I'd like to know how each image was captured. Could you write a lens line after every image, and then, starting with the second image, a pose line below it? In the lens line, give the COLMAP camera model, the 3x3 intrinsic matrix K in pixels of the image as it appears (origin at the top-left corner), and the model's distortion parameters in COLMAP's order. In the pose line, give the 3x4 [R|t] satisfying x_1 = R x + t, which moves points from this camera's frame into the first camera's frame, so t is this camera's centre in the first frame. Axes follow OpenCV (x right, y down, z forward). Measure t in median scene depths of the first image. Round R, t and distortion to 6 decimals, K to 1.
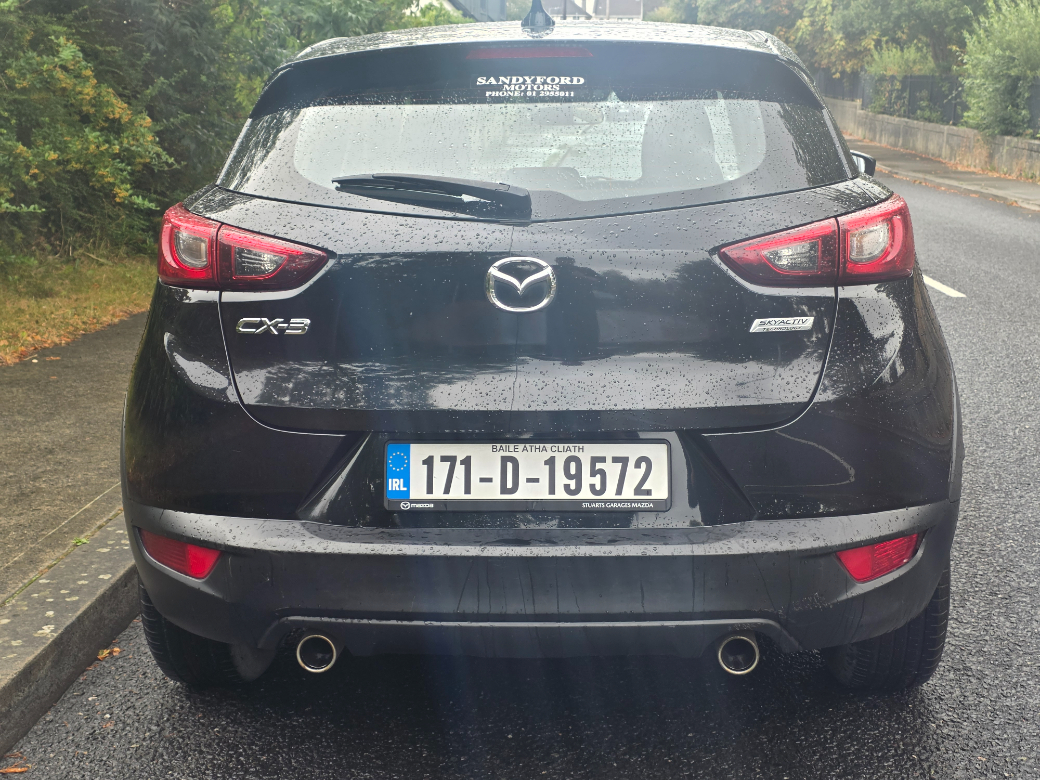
lens RADIAL K [[1391.1, 0, 520.0], [0, 1391.1, 390.0], [0, 0, 1]] dist [0.252562, -0.623207]
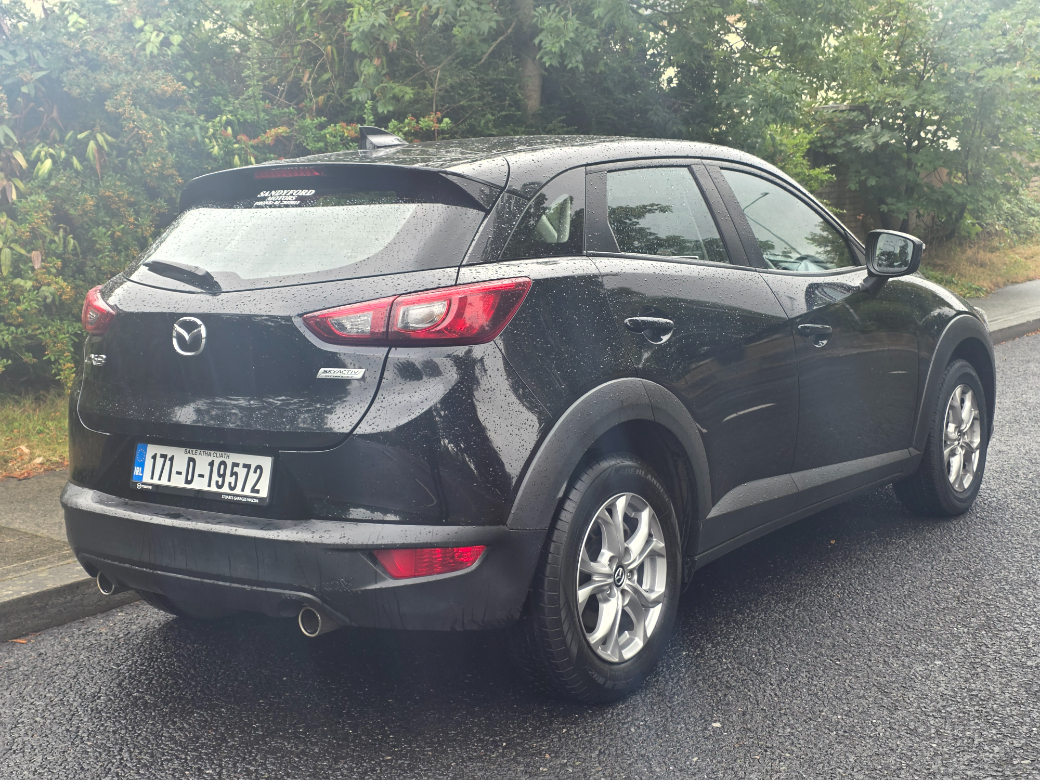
lens RADIAL K [[1391.1, 0, 520.0], [0, 1391.1, 390.0], [0, 0, 1]] dist [0.252562, -0.623207]
pose [[0.820896, 0.052729, -0.568639, 1.073040], [-0.086476, 0.995723, -0.032506, -0.002887], [0.564493, 0.075858, 0.821945, 0.010488]]
